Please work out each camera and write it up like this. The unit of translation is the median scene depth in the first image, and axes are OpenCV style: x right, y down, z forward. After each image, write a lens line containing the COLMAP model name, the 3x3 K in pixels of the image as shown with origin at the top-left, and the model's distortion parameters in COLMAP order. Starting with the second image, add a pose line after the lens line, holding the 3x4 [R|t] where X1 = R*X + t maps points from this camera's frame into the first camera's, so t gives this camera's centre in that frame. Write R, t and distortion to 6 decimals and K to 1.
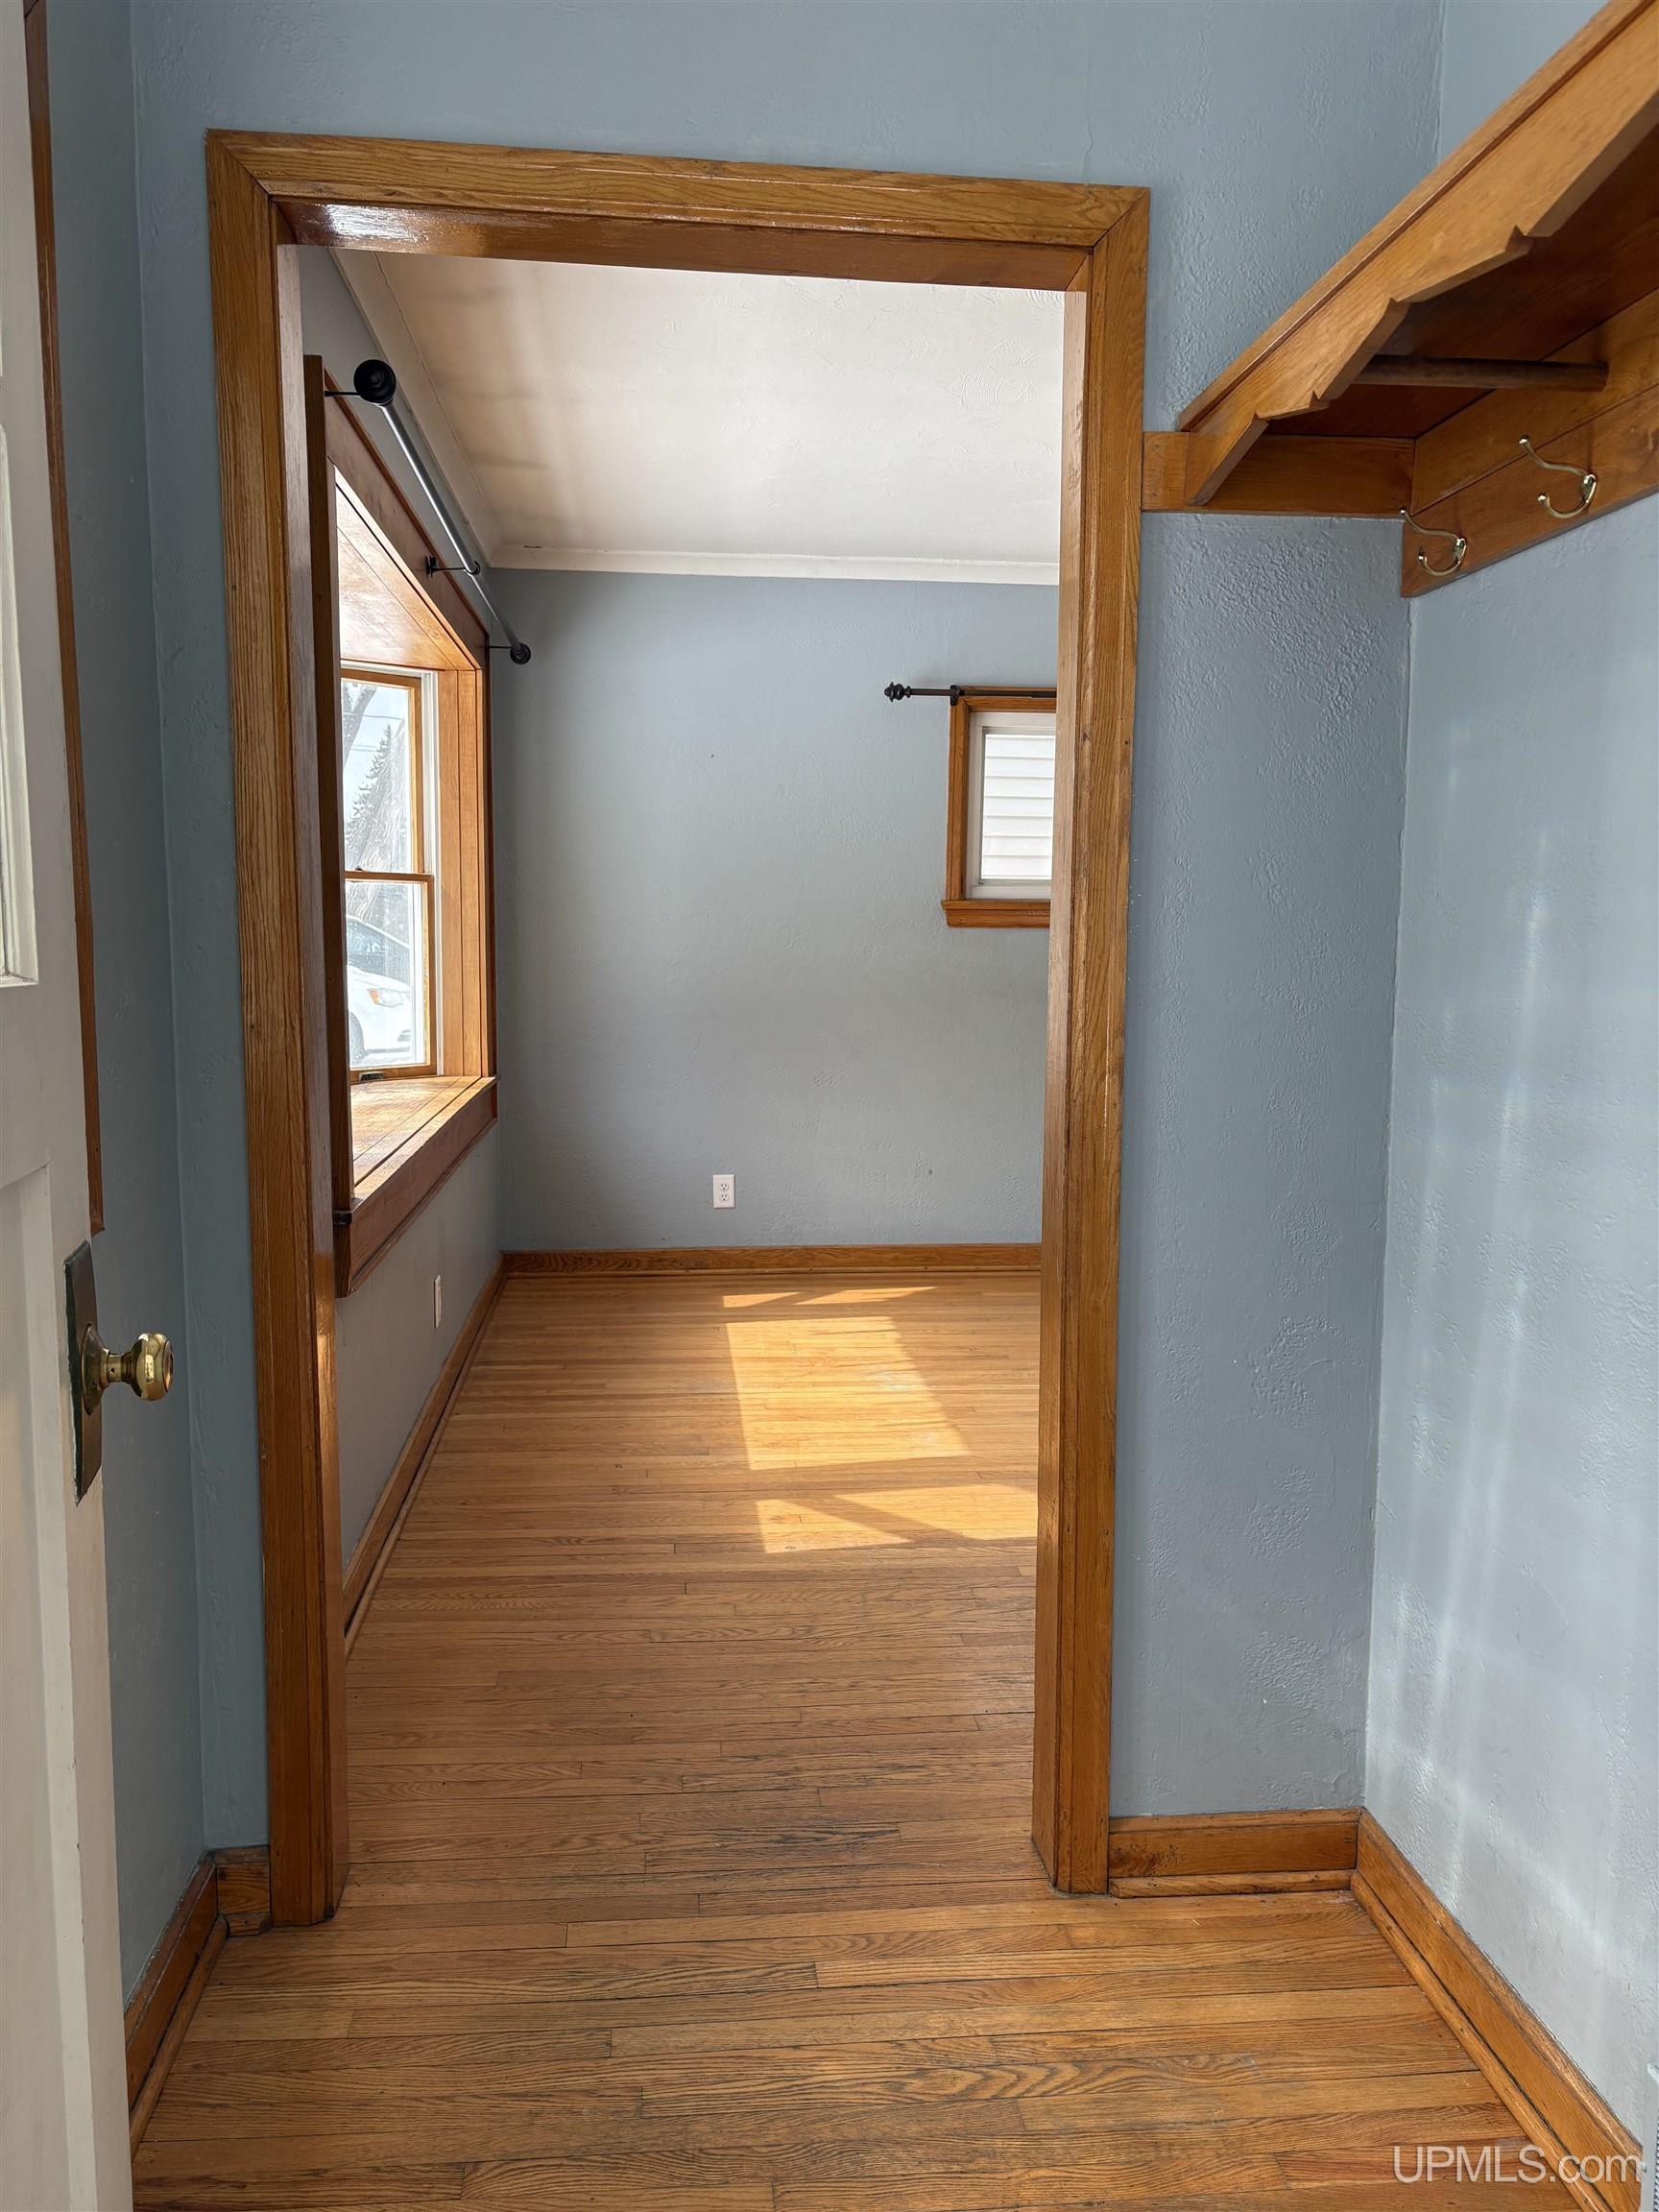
lens RADIAL K [[1652.4, 0, 834.9], [0, 1652.4, 1113.7], [0, 0, 1]] dist [0.036734, -0.001194]
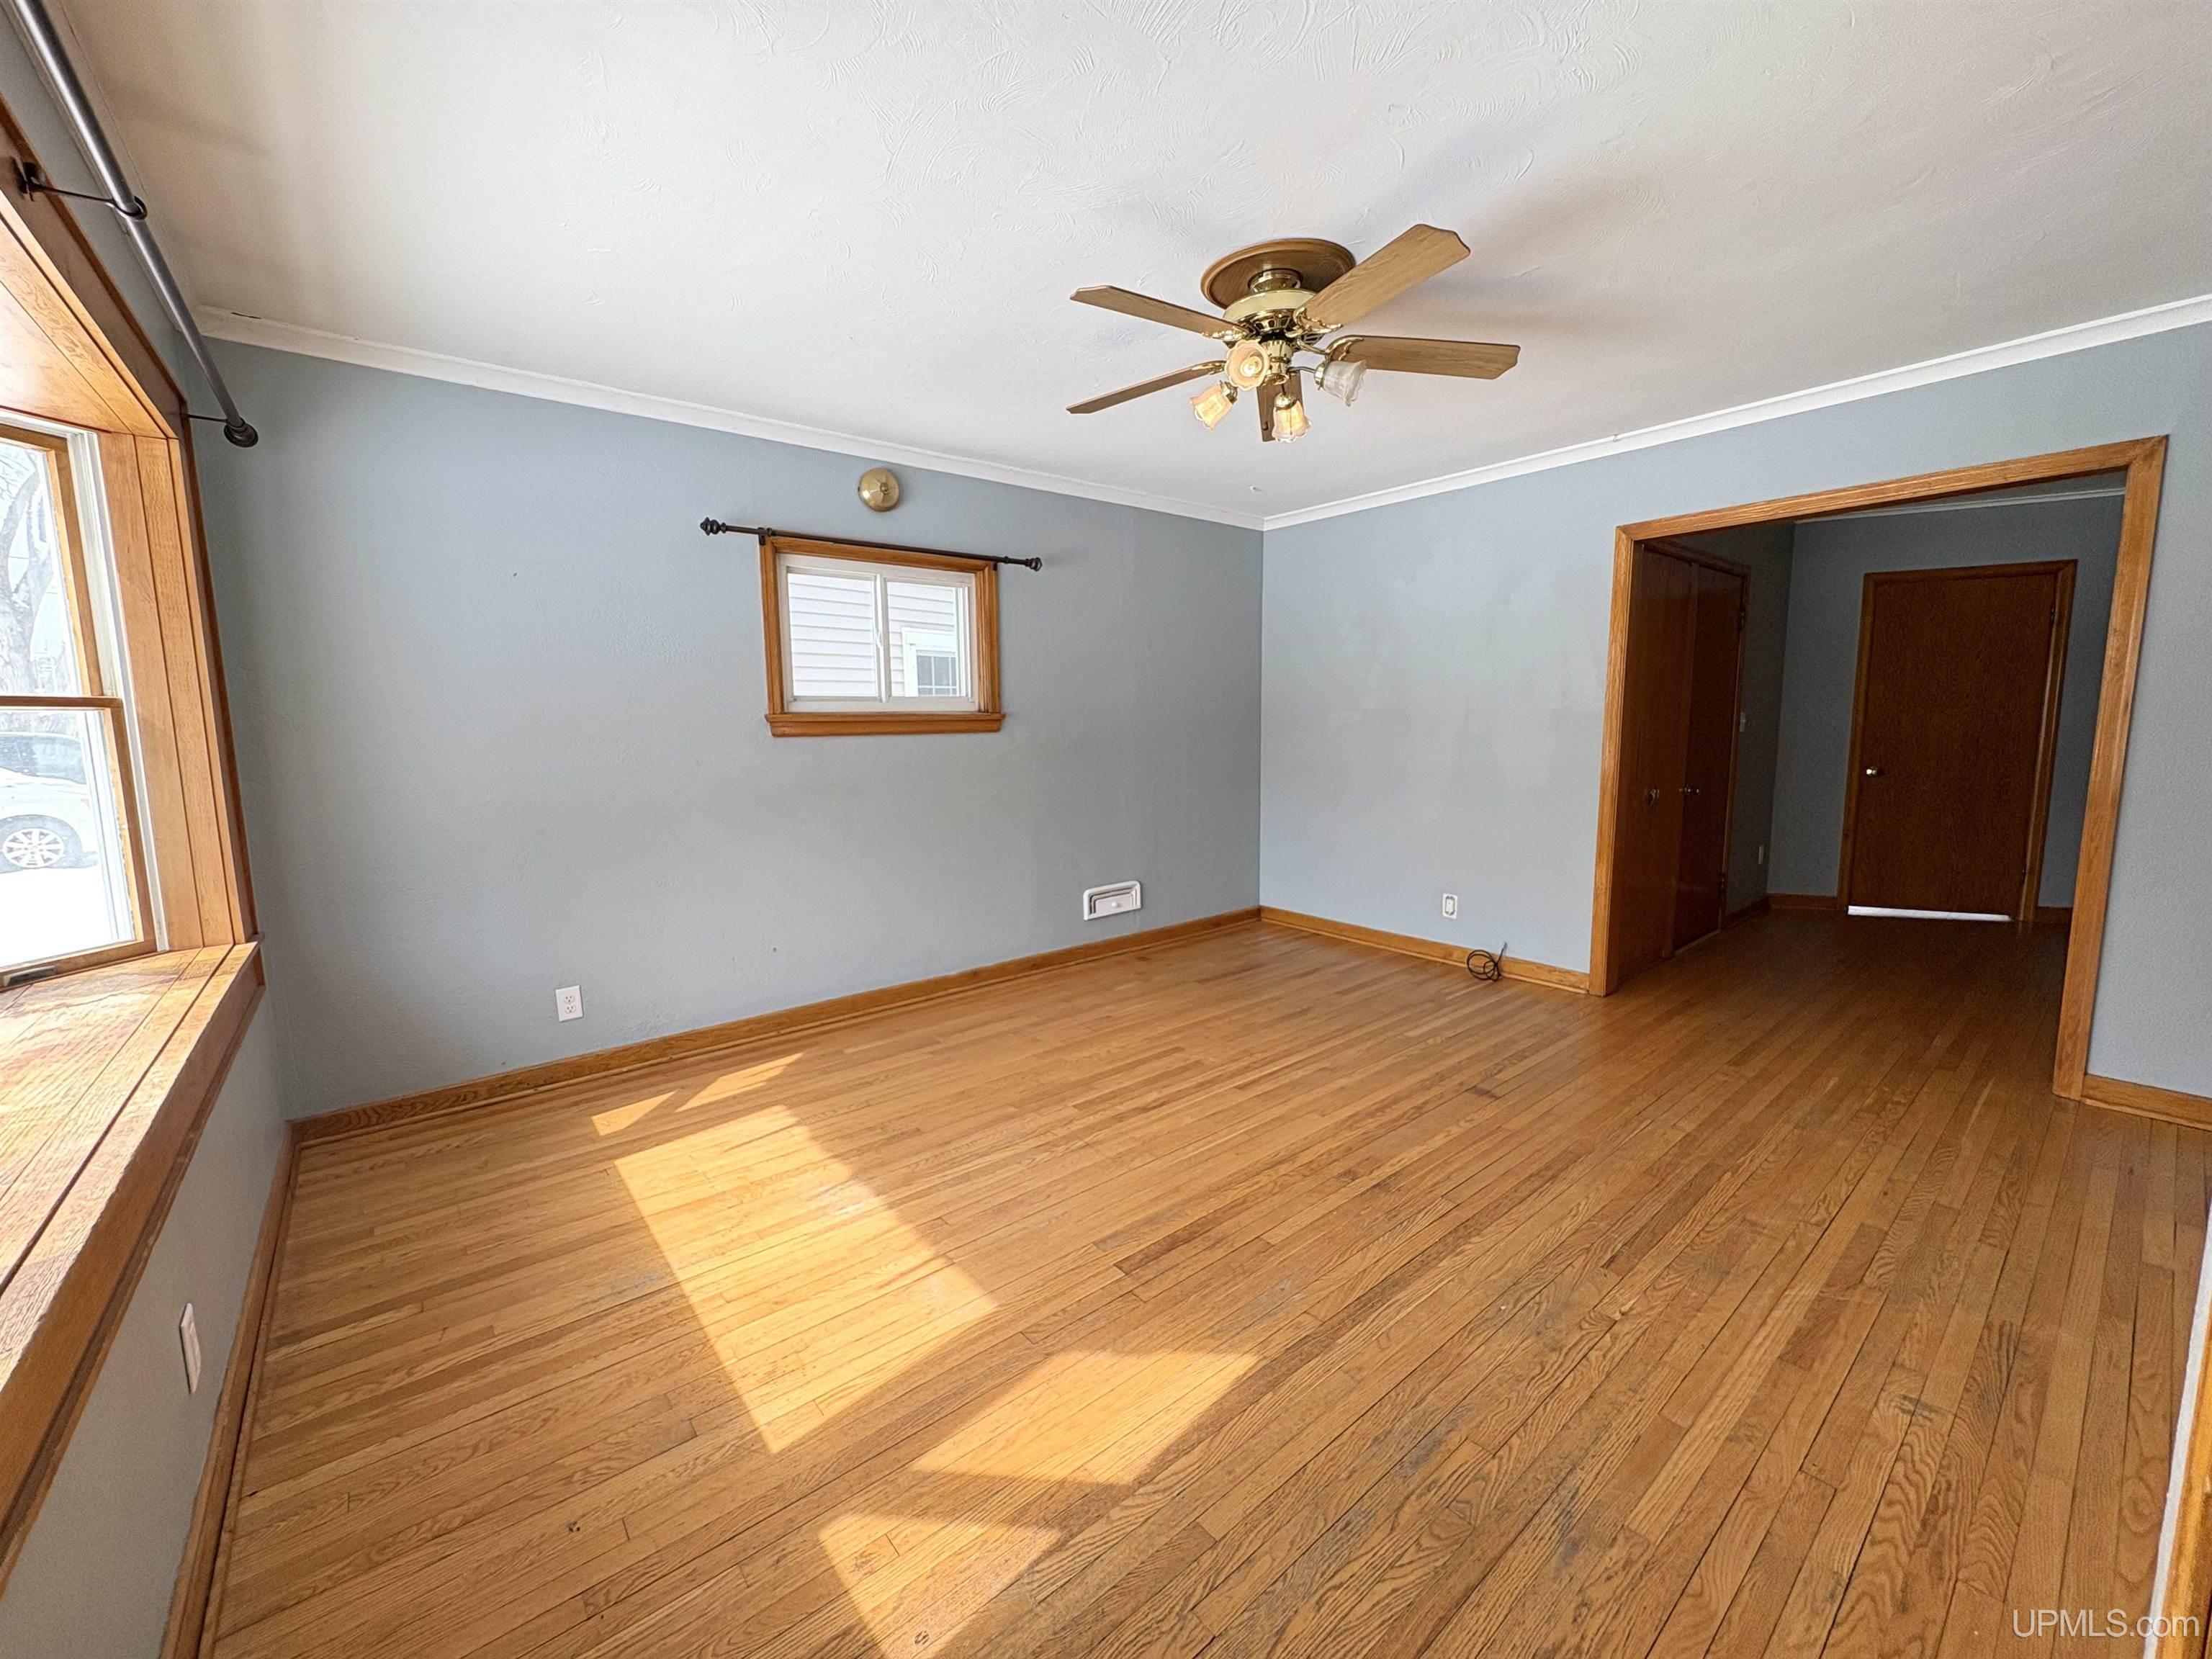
lens RADIAL K [[880.7, 0, 1107.7], [0, 880.7, 825.8], [0, 0, 1]] dist [-0.003837, 0.000181]
pose [[0.833903, -0.090150, 0.544499, -0.086920], [0.087622, 0.995682, 0.030656, -0.057579], [-0.544911, 0.022146, 0.838201, 0.410429]]
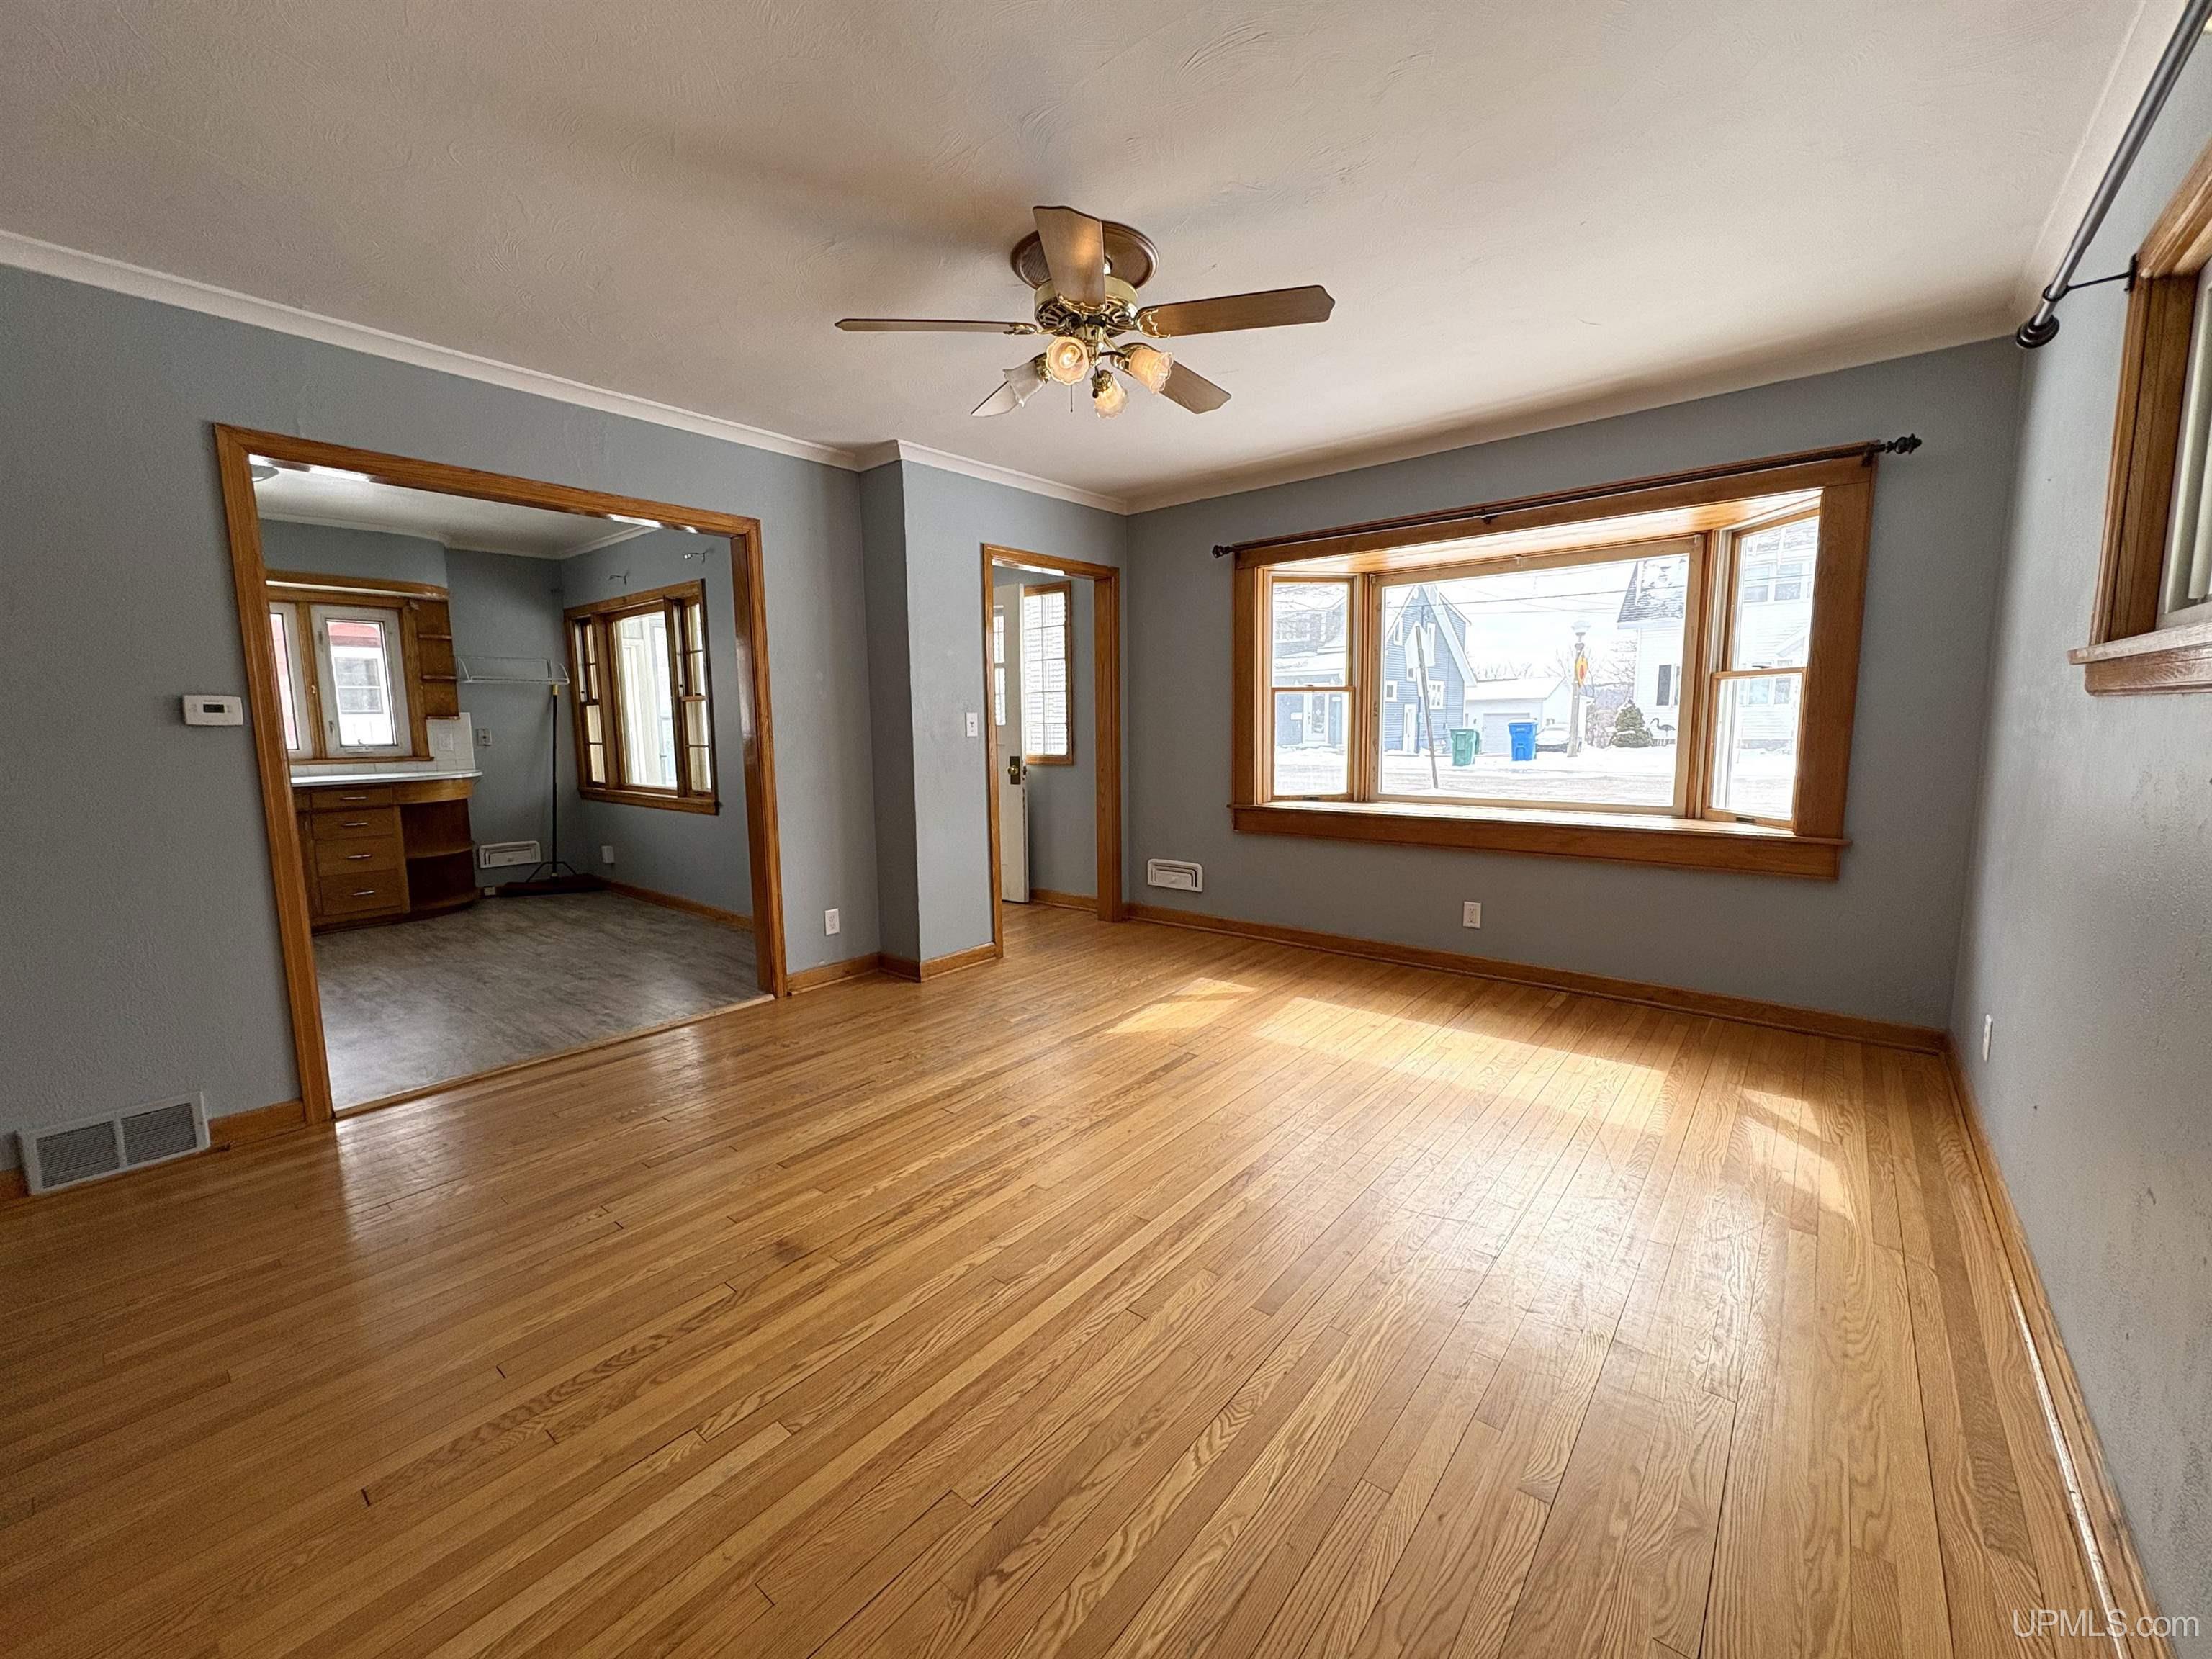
lens RADIAL K [[880.7, 0, 1115.1], [0, 880.7, 828.5], [0, 0, 1]] dist [-0.003837, 0.000181]
pose [[-0.708910, 0.086625, -0.699960, 0.585186], [-0.075287, 0.977465, 0.197218, -0.116909], [0.701270, 0.192507, -0.686412, 1.112098]]
